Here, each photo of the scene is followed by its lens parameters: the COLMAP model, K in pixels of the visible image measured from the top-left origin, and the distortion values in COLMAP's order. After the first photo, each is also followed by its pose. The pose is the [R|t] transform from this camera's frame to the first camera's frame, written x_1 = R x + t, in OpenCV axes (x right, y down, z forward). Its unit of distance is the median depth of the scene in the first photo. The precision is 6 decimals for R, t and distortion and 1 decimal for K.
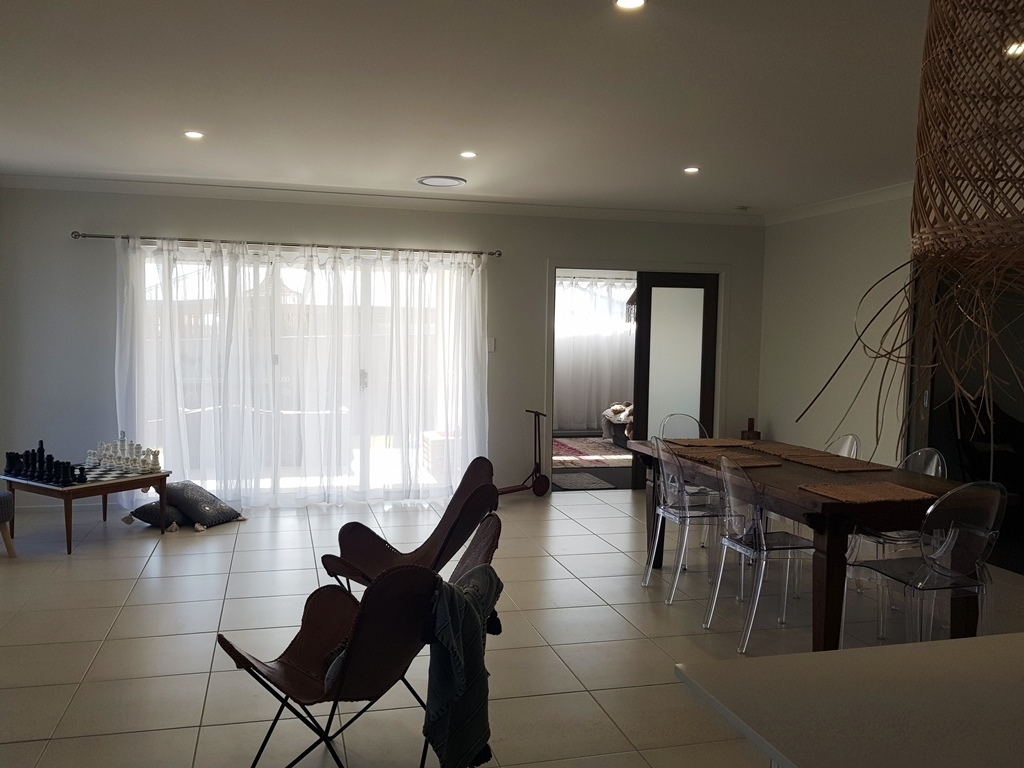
lens RADIAL K [[841.1, 0, 507.1], [0, 841.1, 395.0], [0, 0, 1]] dist [0.036520, -0.097522]
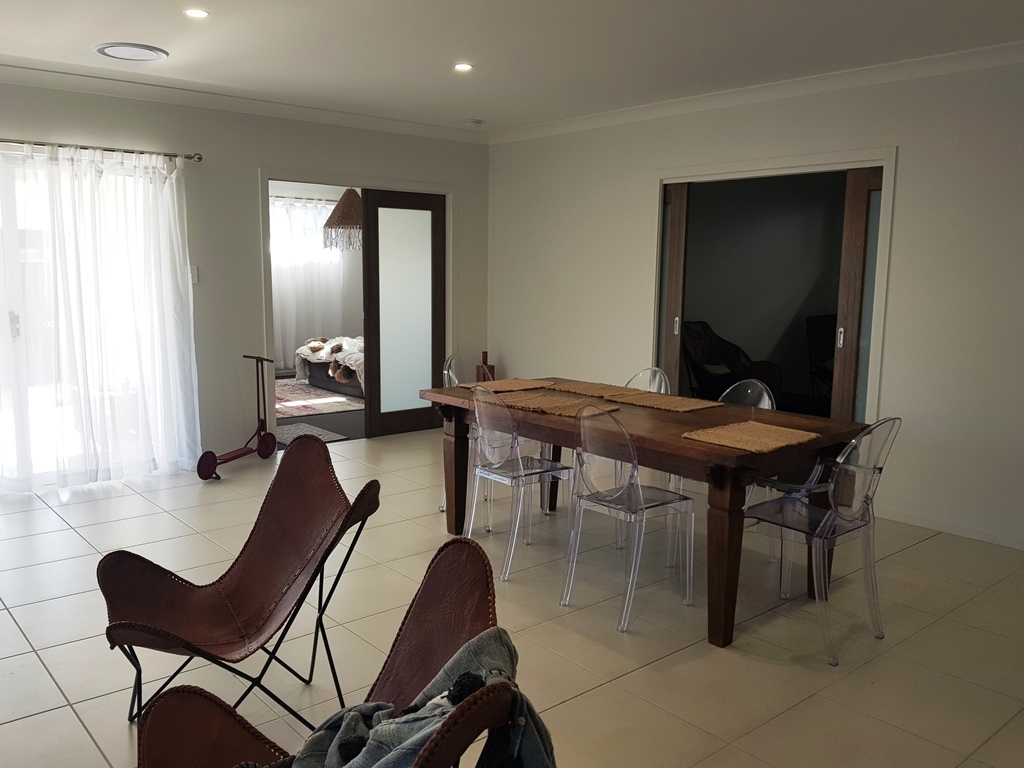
lens RADIAL K [[841.1, 0, 519.9], [0, 841.1, 382.1], [0, 0, 1]] dist [0.036520, -0.097522]
pose [[0.895226, -0.064882, 0.440864, -0.106399], [0.033354, 0.996324, 0.078902, -0.012773], [-0.444362, -0.055931, 0.894099, 0.163258]]
